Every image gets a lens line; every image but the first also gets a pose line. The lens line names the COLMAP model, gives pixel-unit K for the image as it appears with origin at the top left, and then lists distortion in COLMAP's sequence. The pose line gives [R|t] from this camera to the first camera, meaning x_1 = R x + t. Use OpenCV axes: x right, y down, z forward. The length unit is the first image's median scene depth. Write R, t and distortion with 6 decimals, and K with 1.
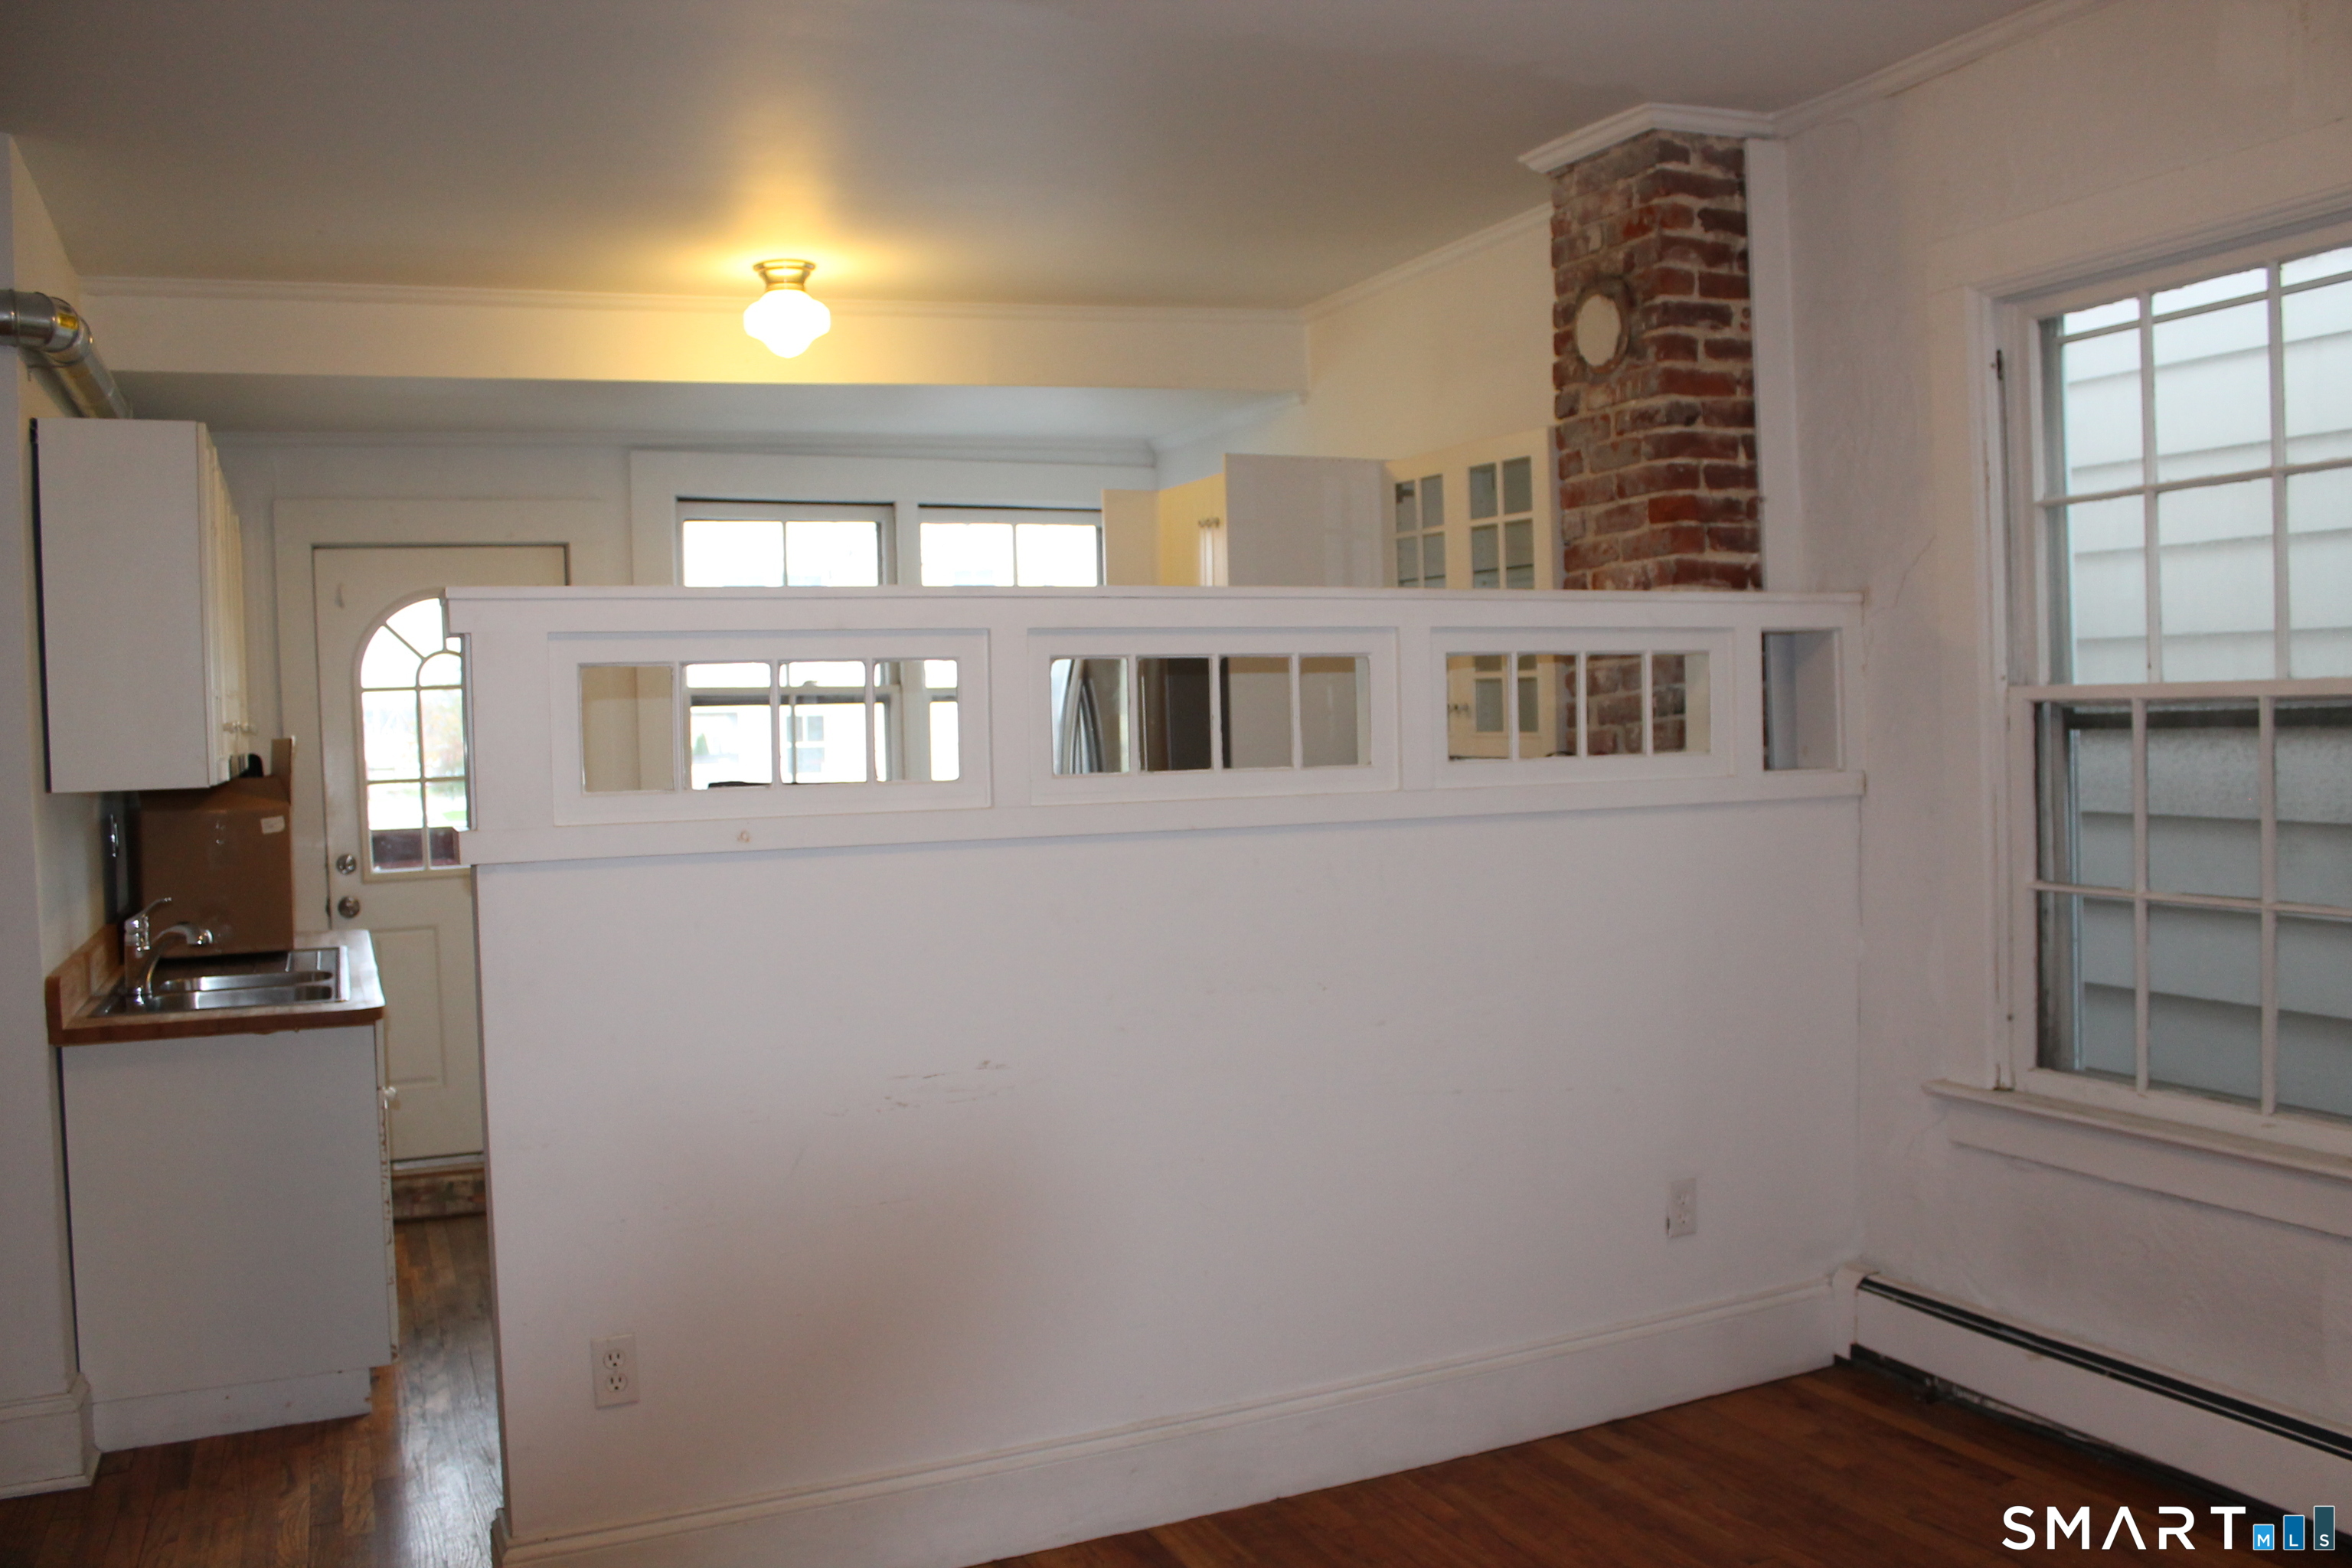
lens RADIAL K [[1974.9, 0, 1184.9], [0, 1974.9, 790.2], [0, 0, 1]] dist [-0.169635, 0.153986]
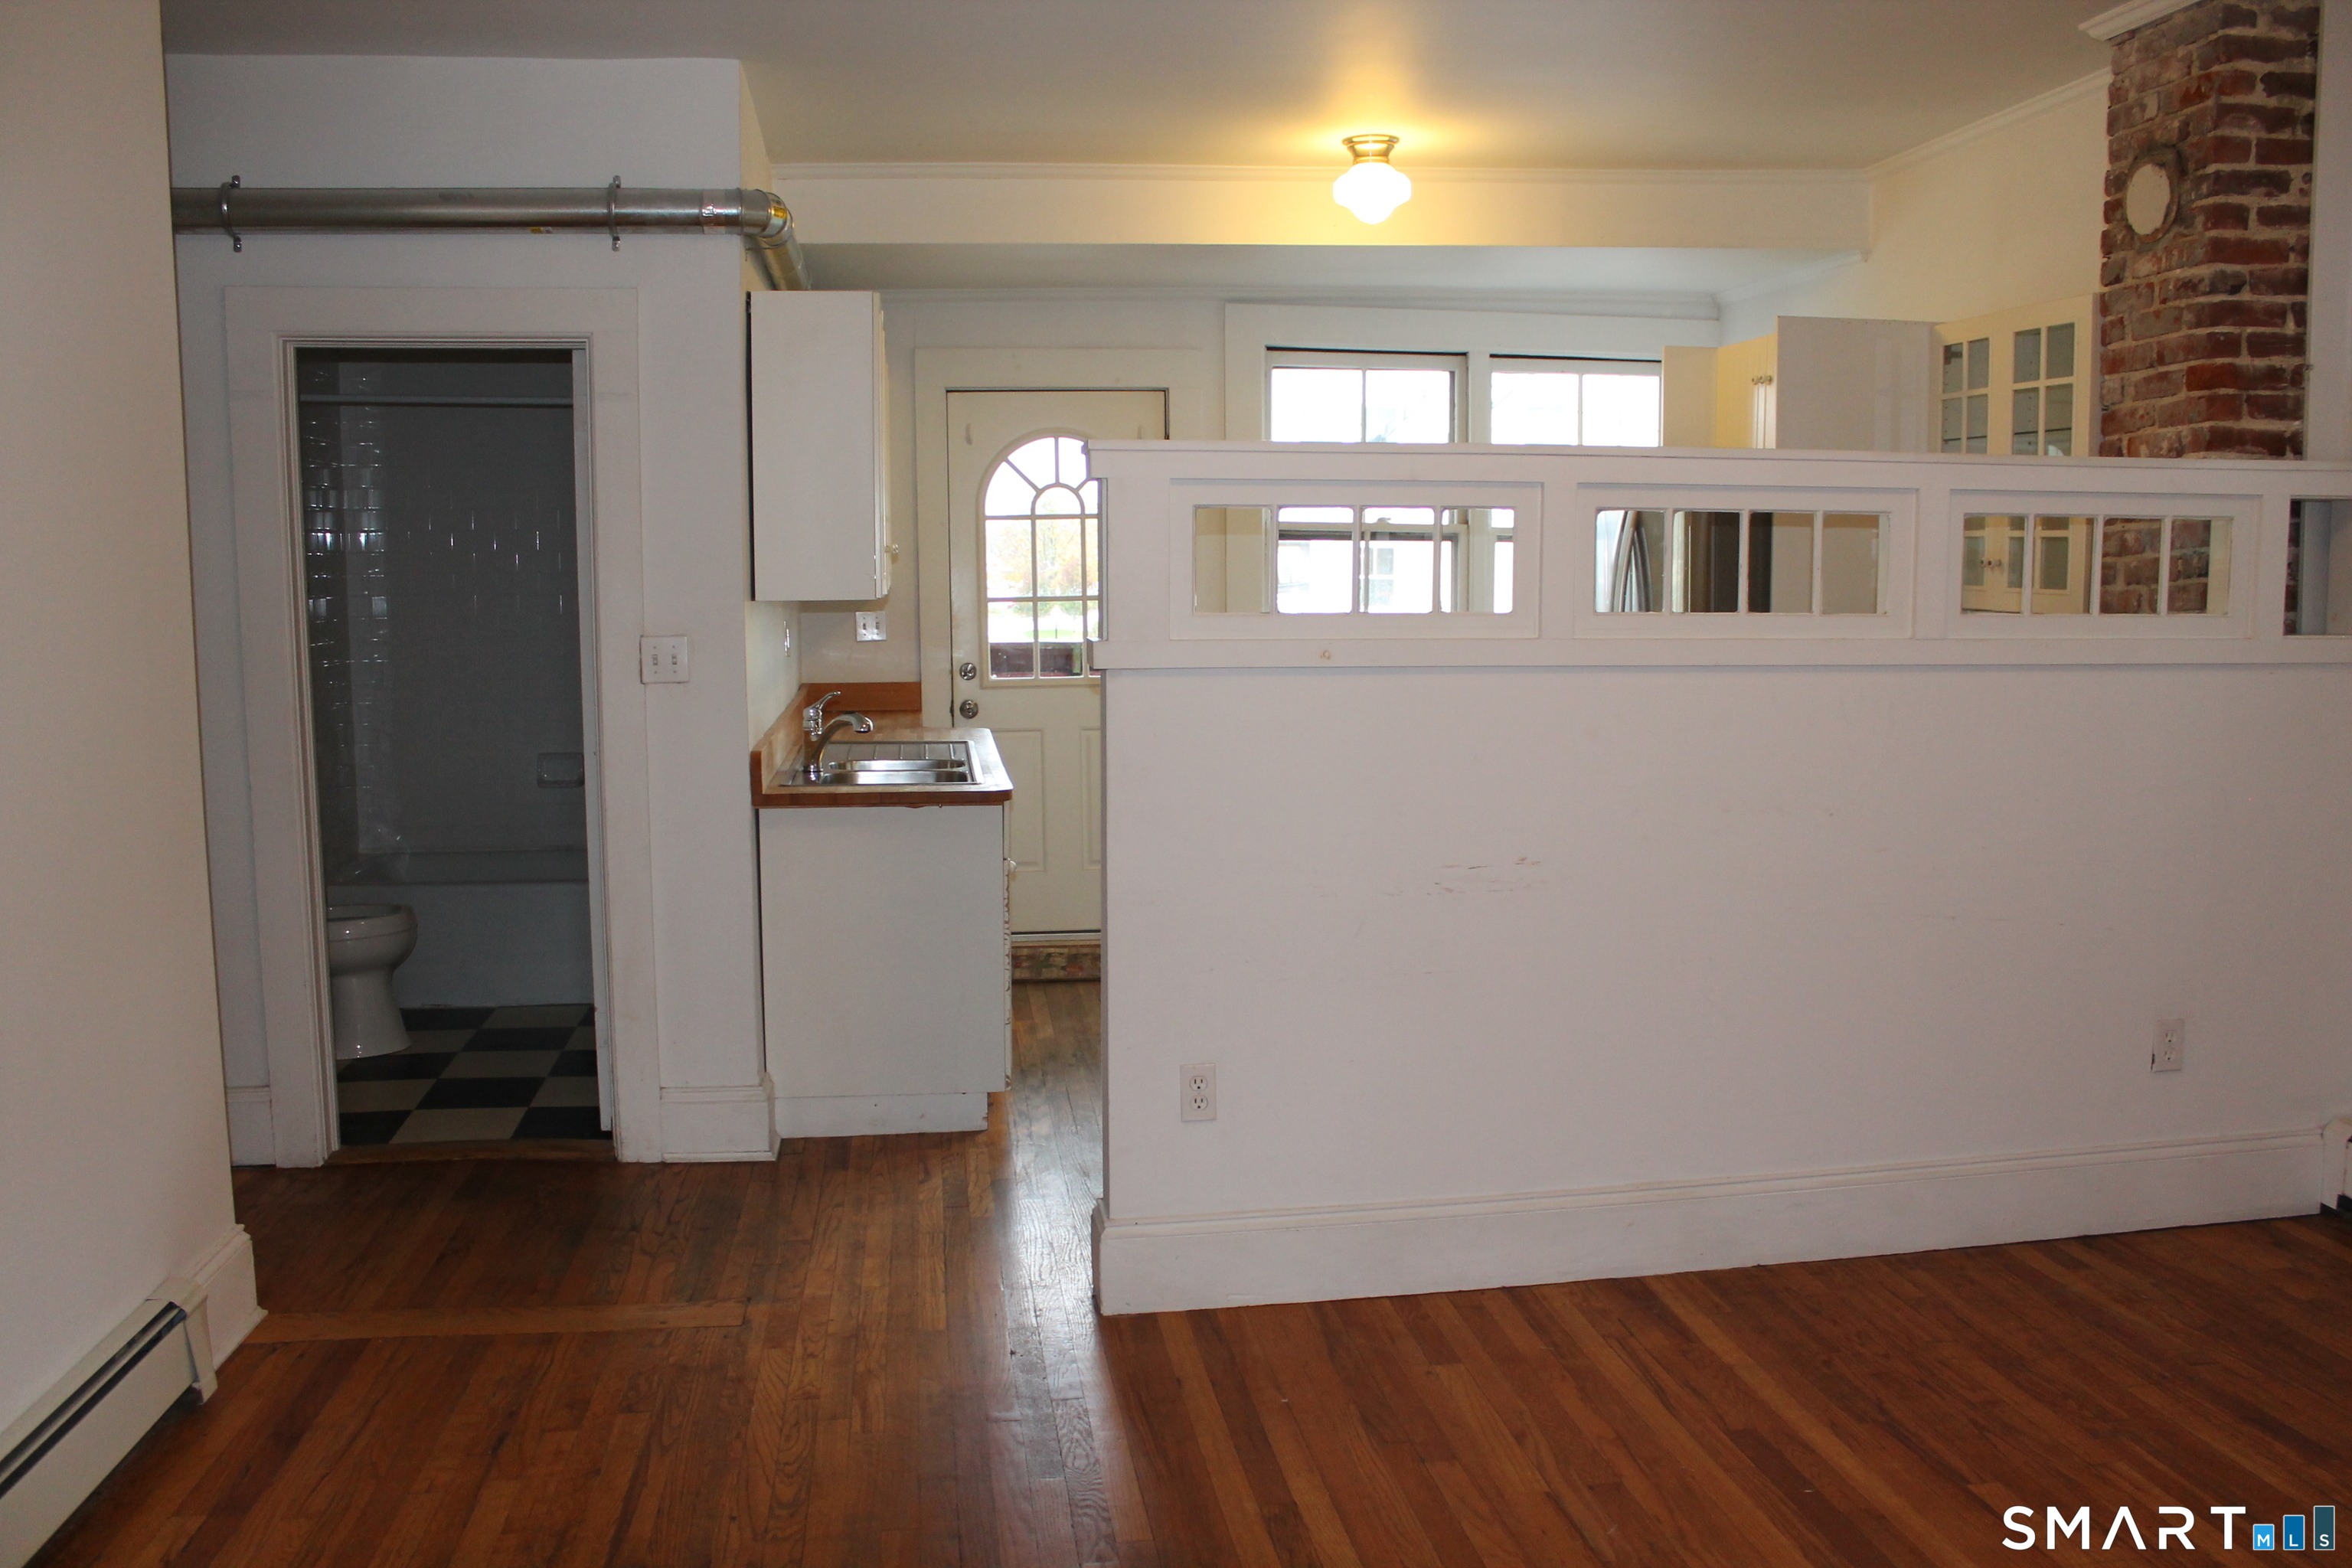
lens RADIAL K [[1974.9, 0, 1184.9], [0, 1974.9, 790.2], [0, 0, 1]] dist [-0.169635, 0.153986]
pose [[0.959001, 0.055991, -0.277817, 0.020872], [-0.032737, 0.995613, 0.087648, 0.002981], [0.281506, -0.074960, 0.956627, -0.124550]]
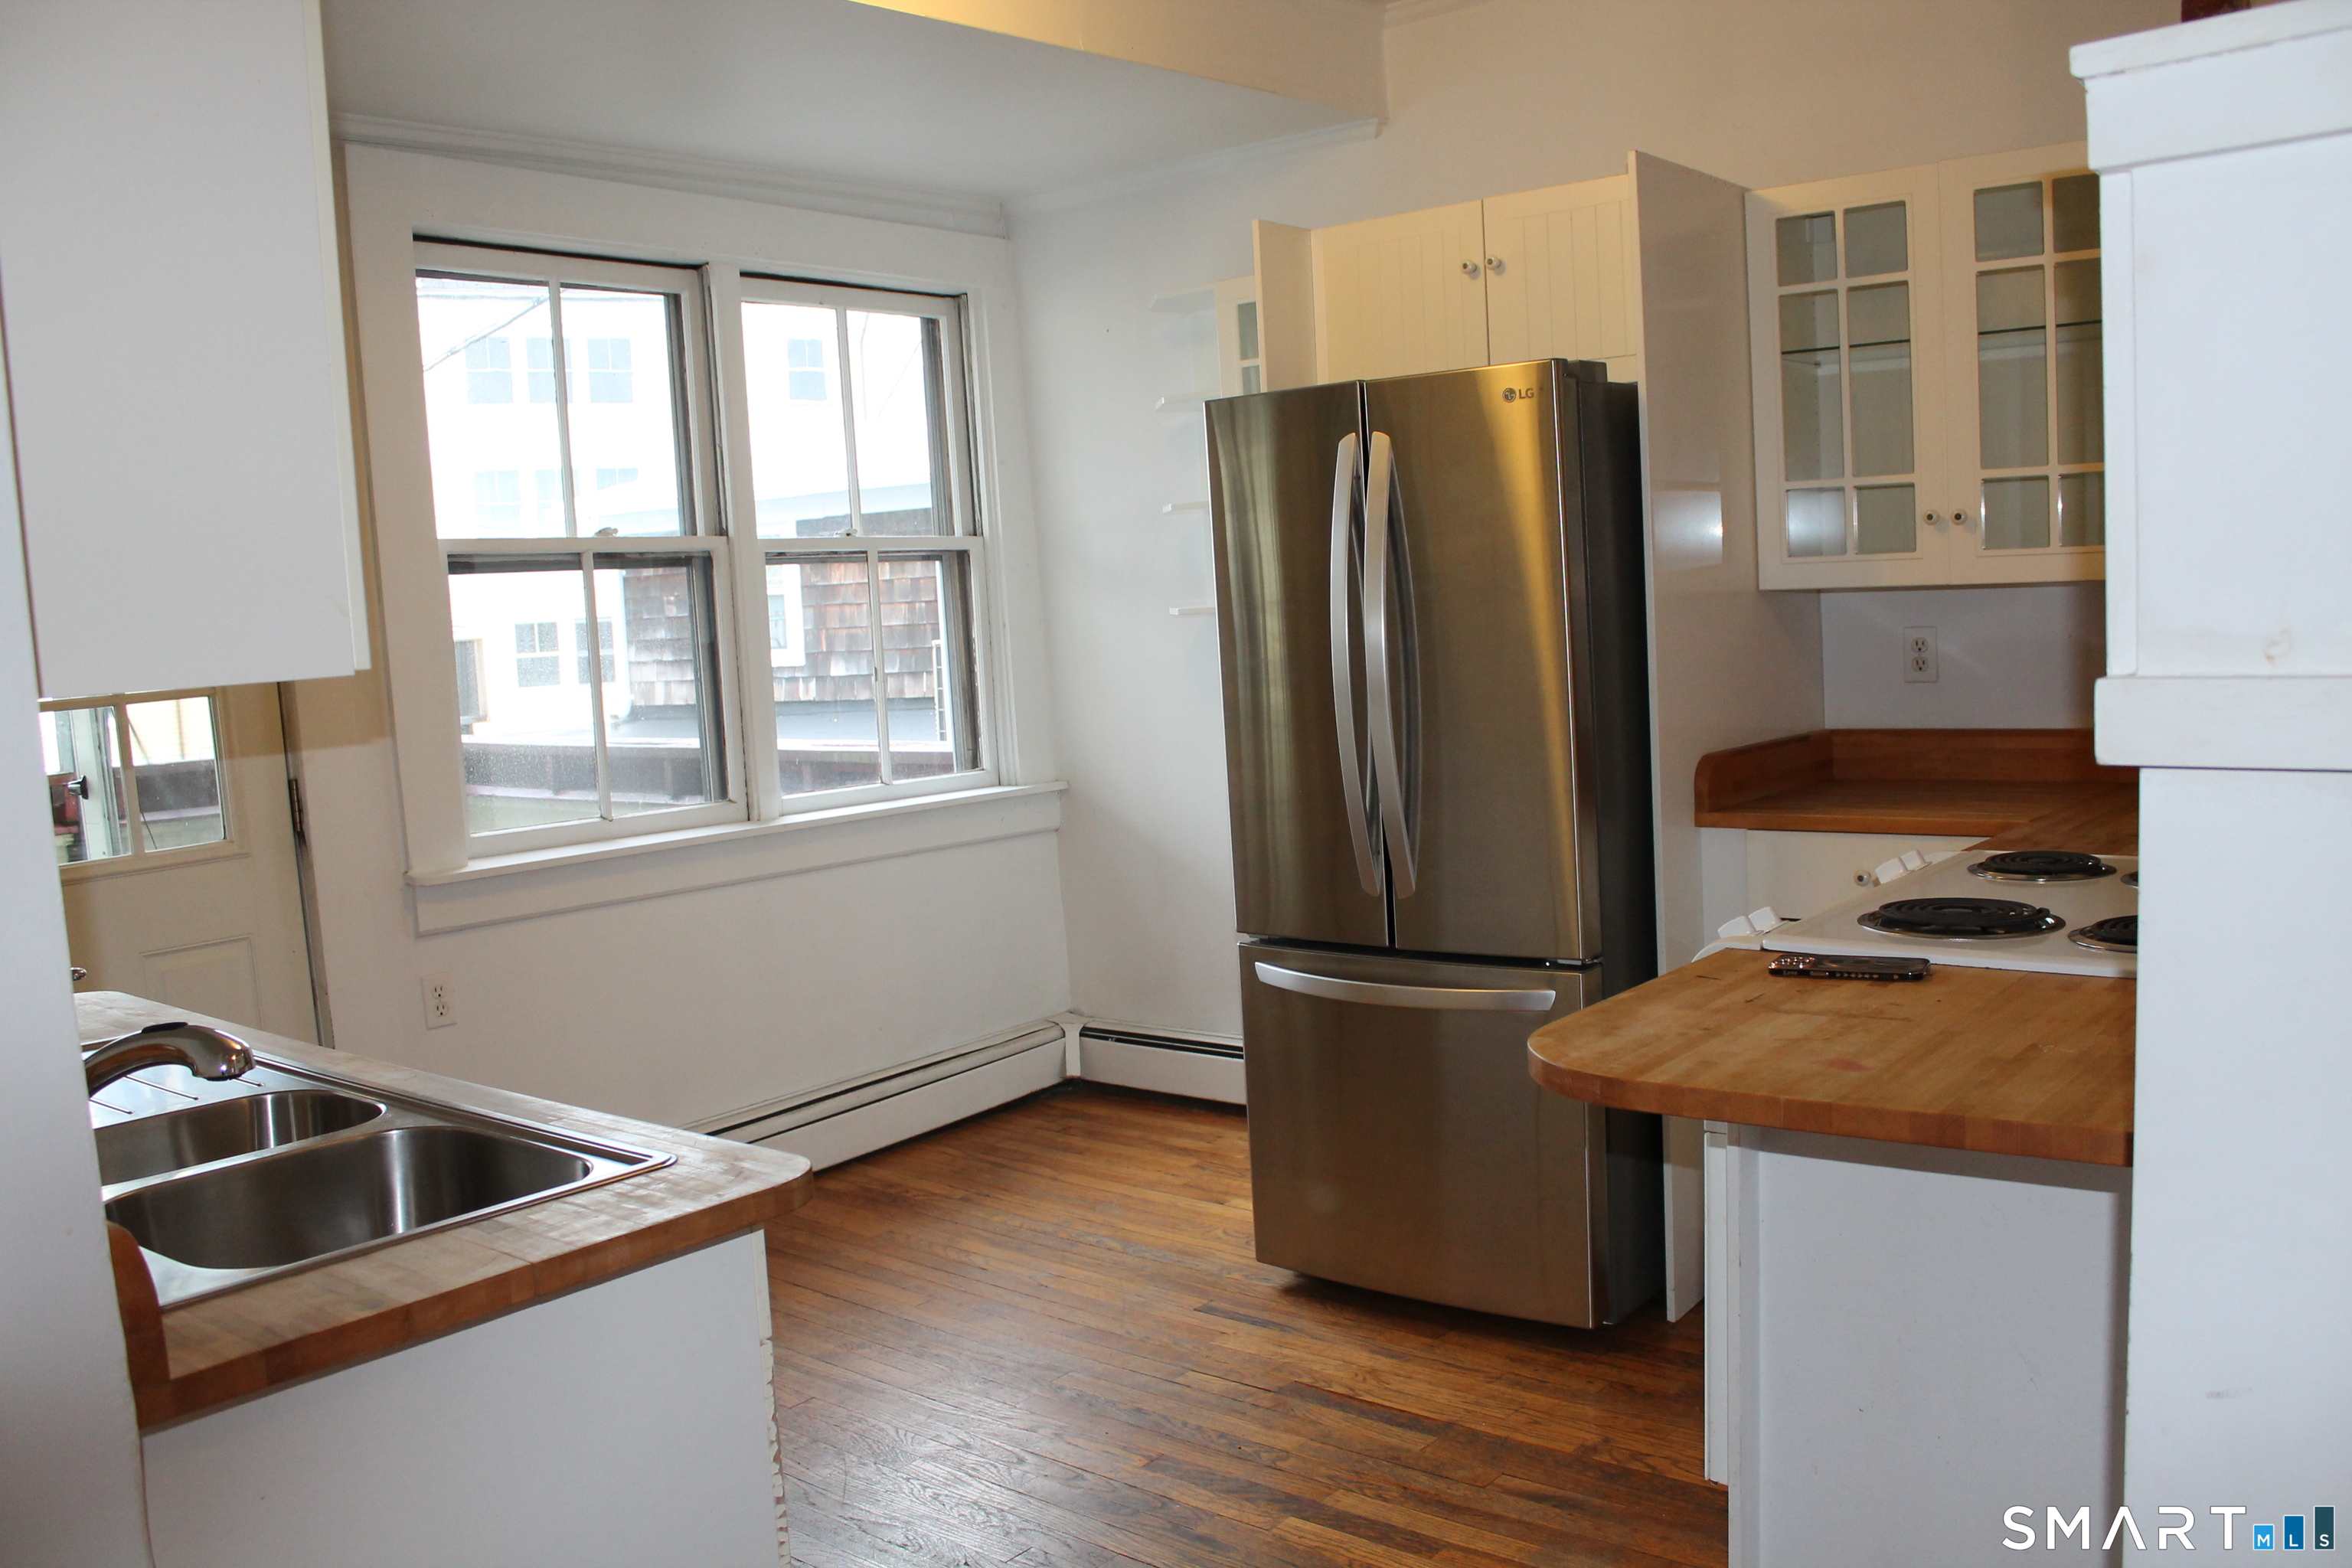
lens RADIAL K [[1974.9, 0, 1184.9], [0, 1974.9, 790.2], [0, 0, 1]] dist [-0.169635, 0.153986]
pose [[0.891946, -0.069147, 0.446822, -0.520714], [0.048772, 0.997184, 0.056960, 0.006036], [-0.449503, -0.029013, 0.892808, 0.548429]]
